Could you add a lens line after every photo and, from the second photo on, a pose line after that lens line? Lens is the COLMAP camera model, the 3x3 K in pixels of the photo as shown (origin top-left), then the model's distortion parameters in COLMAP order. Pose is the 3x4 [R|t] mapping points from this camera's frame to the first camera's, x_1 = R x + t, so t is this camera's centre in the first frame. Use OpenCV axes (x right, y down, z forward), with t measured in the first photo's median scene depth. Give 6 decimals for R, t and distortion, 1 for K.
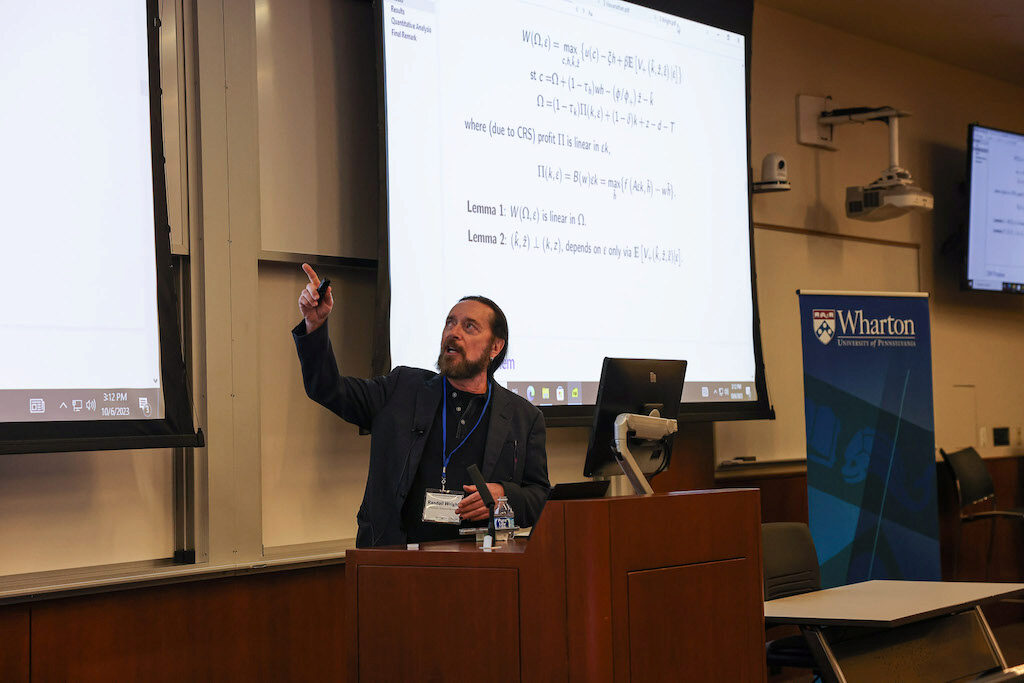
lens RADIAL K [[2009.4, 0, 508.9], [0, 2009.4, 334.7], [0, 0, 1]] dist [0.289771, 0.000000]
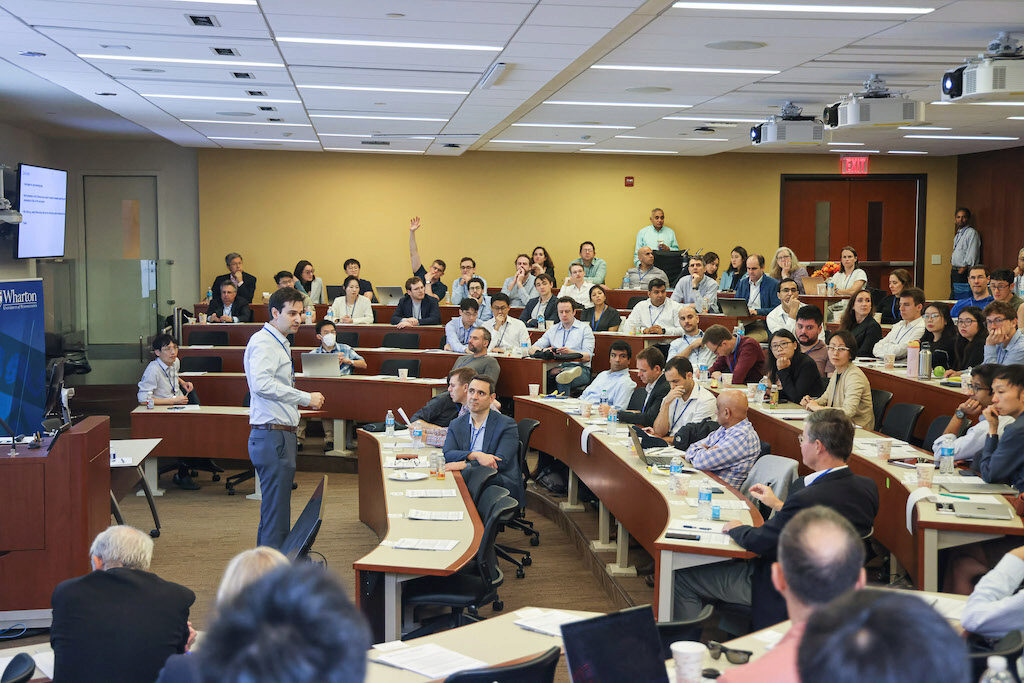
lens RADIAL K [[1499.6, 0, 517.2], [0, 1499.6, 343.9], [0, 0, 1]] dist [0.360230, 0.000000]
pose [[0.765180, -0.020137, 0.643501, -0.397300], [-0.047710, 0.994989, 0.087867, -0.112236], [-0.642046, -0.097935, 0.760385, -0.381557]]
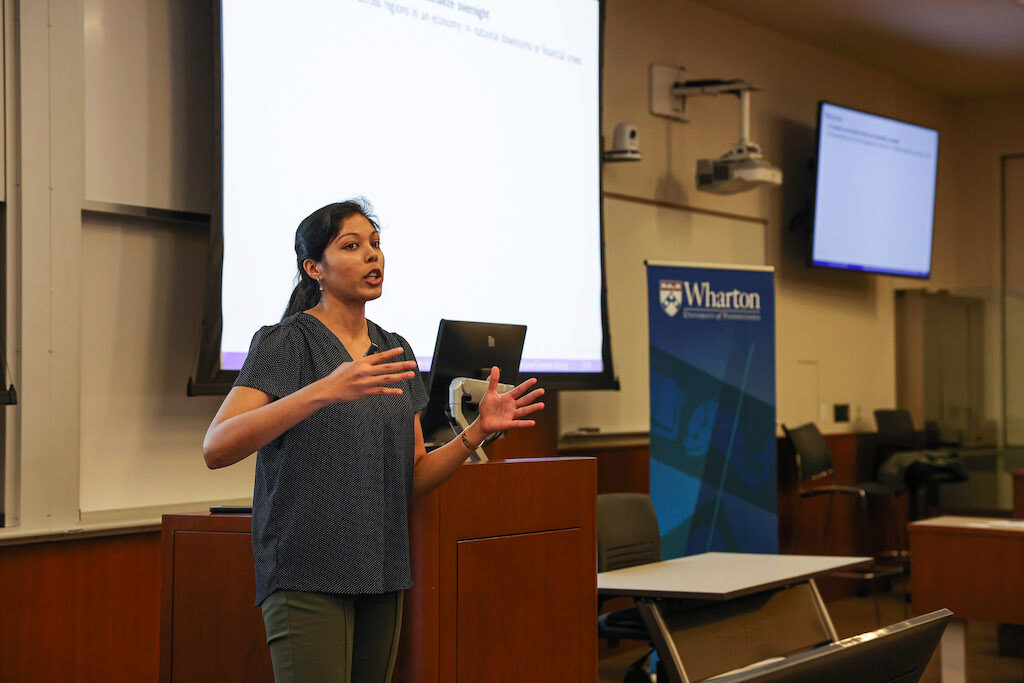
lens RADIAL K [[2009.4, 0, 514.8], [0, 2009.4, 338.2], [0, 0, 1]] dist [0.289771, 0.000000]
pose [[0.996940, 0.023683, 0.074502, 0.006399], [-0.024836, 0.999585, 0.014585, 0.003112], [-0.074125, -0.016391, 0.997114, 0.020410]]
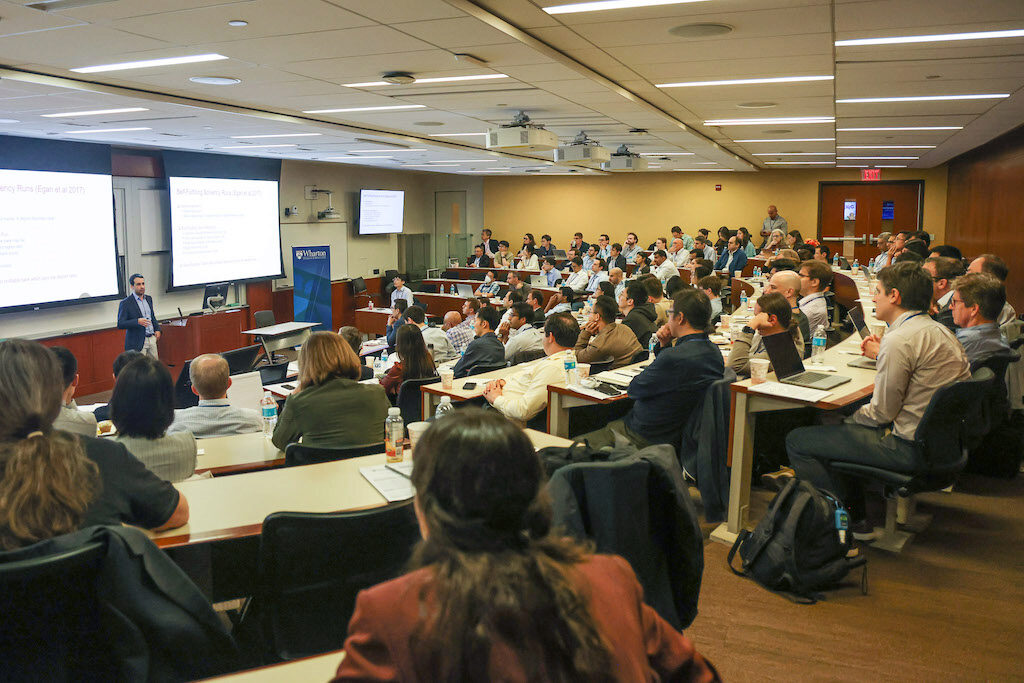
lens RADIAL K [[849.5, 0, 459.7], [0, 849.5, 297.4], [0, 0, 1]] dist [0.000676, 0.009414]
pose [[0.983563, 0.003818, 0.180524, 0.166160], [-0.027459, 0.991311, 0.128640, -0.146173], [-0.178464, -0.131482, 0.975122, -0.703180]]
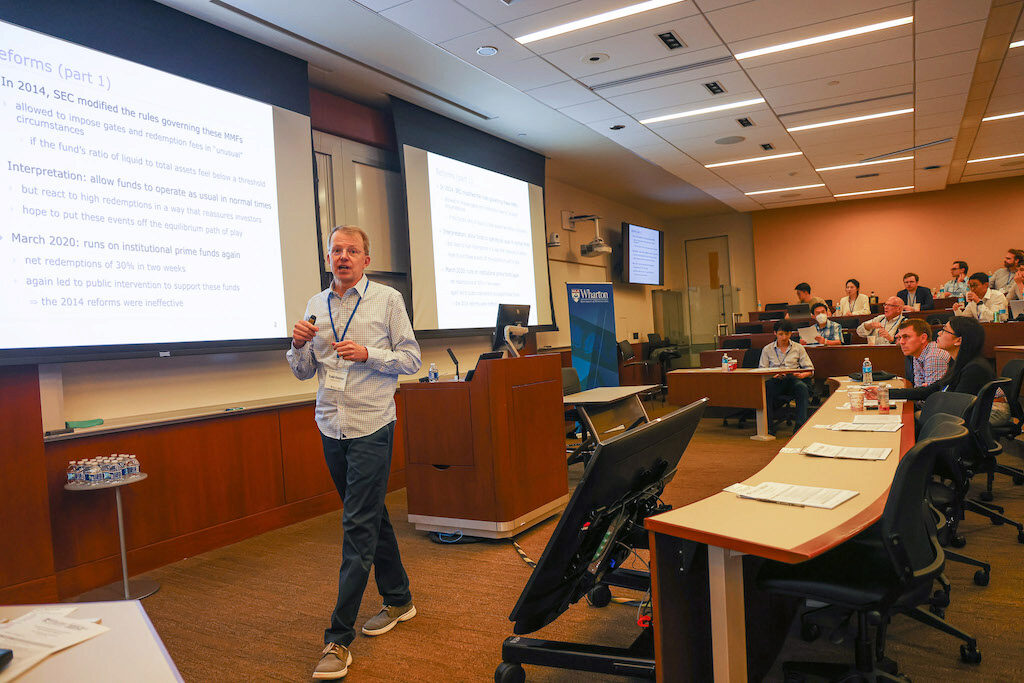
lens RADIAL K [[720.5, 0, 513.3], [0, 720.5, 347.2], [0, 0, 1]] dist [-0.073722, 0.060277]
pose [[0.996057, -0.039548, 0.079407, -0.004940], [0.035352, 0.997938, 0.053569, 0.010160], [-0.081362, -0.050551, 0.995402, 0.054373]]
